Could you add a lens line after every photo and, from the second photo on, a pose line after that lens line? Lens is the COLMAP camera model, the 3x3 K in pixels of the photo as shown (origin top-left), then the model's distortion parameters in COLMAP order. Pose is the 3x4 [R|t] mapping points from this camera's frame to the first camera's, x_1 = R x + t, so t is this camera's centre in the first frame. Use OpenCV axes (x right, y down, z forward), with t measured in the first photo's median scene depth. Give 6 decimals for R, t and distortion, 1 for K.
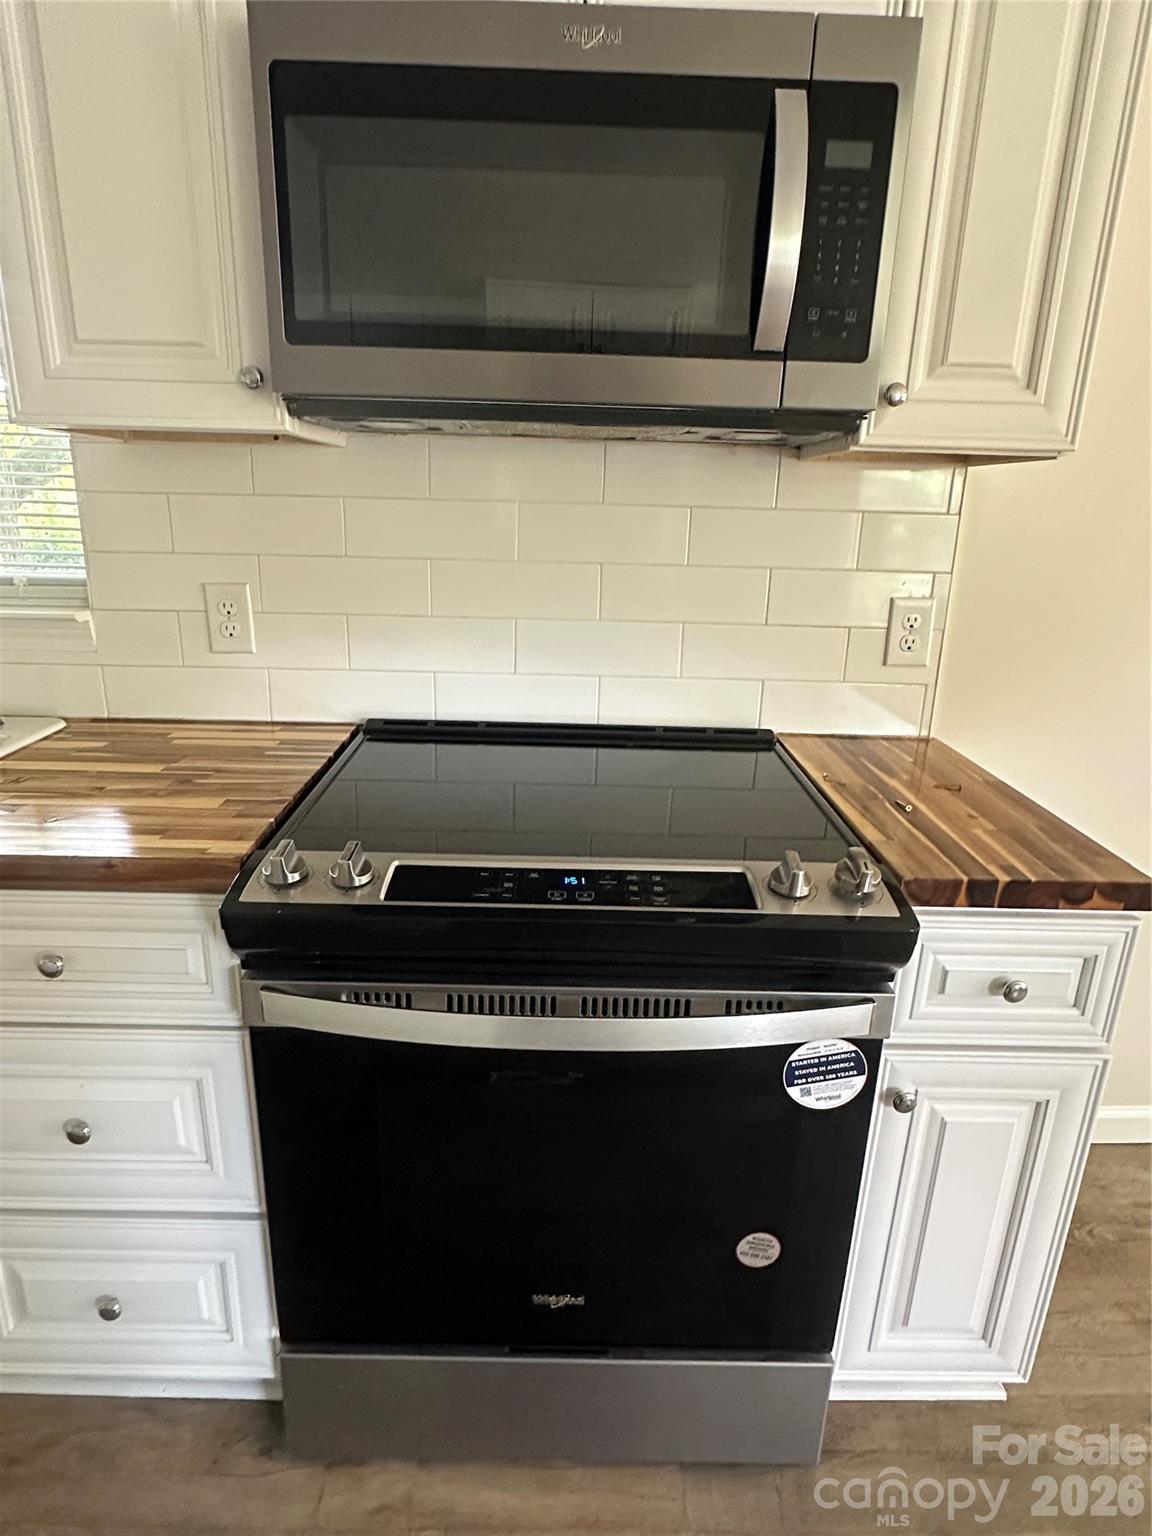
lens RADIAL K [[874.4, 0, 576.0], [0, 874.4, 768.0], [0, 0, 1]] dist [-0.001725, 0.001551]
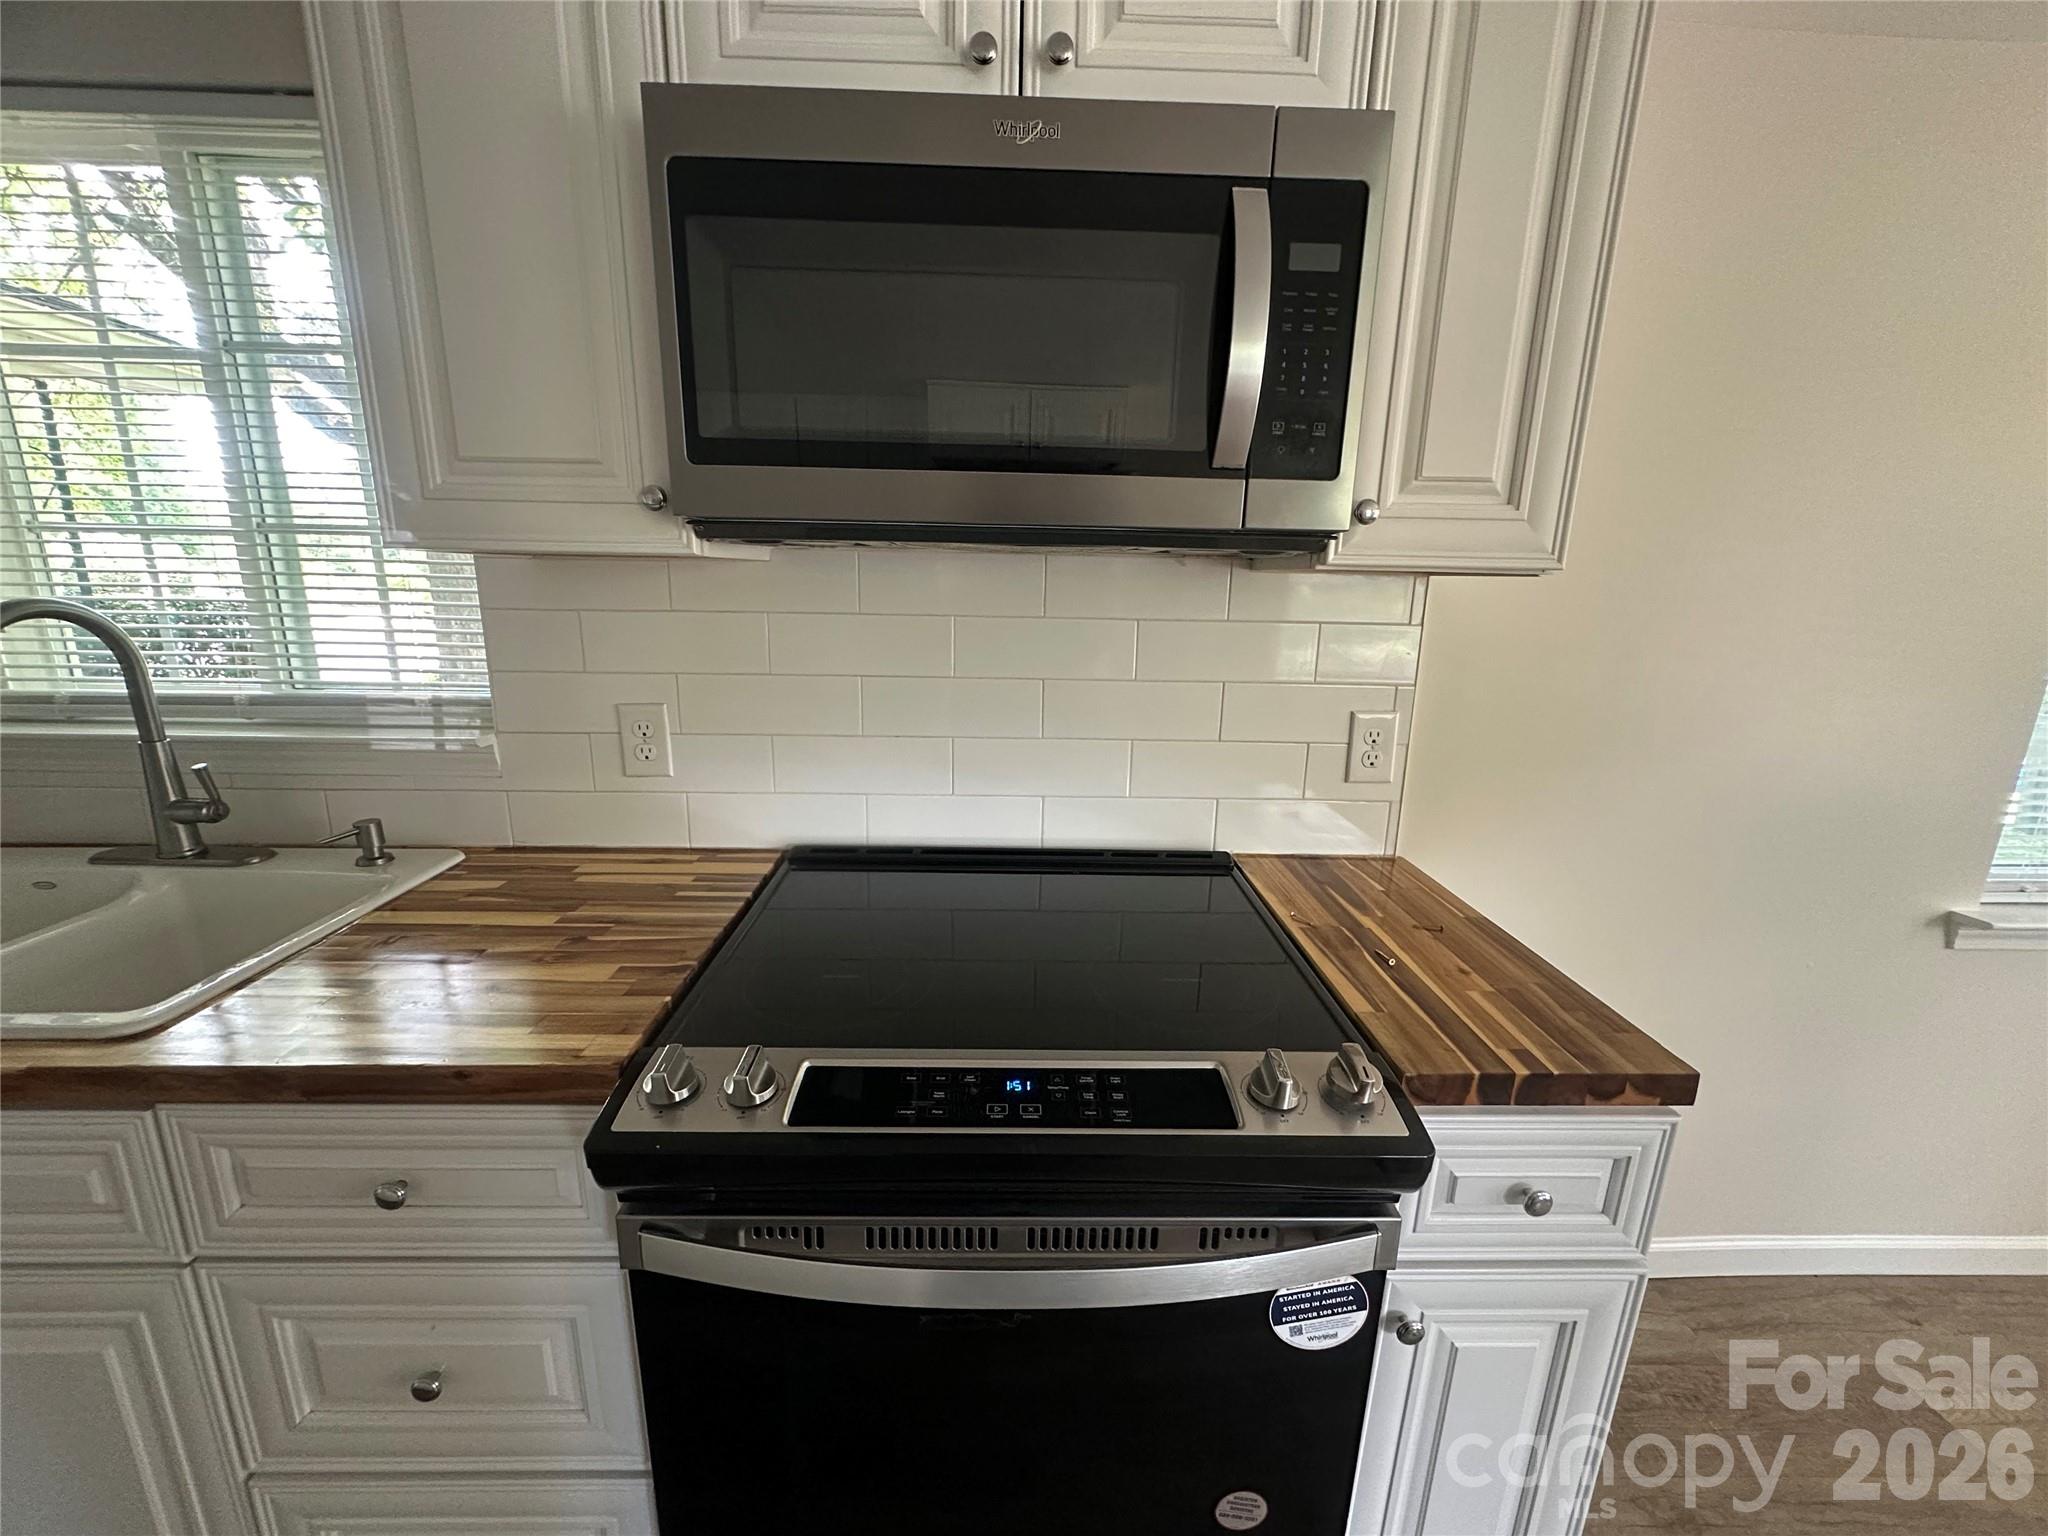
lens RADIAL K [[824.7, 0, 1028.3], [0, 824.7, 772.2], [0, 0, 1]] dist [-0.000320, -0.000022]
pose [[0.999887, -0.009669, 0.011514, 0.001620], [0.010337, 0.998178, -0.059443, -0.116789], [-0.010918, 0.059555, 0.998165, 0.175249]]
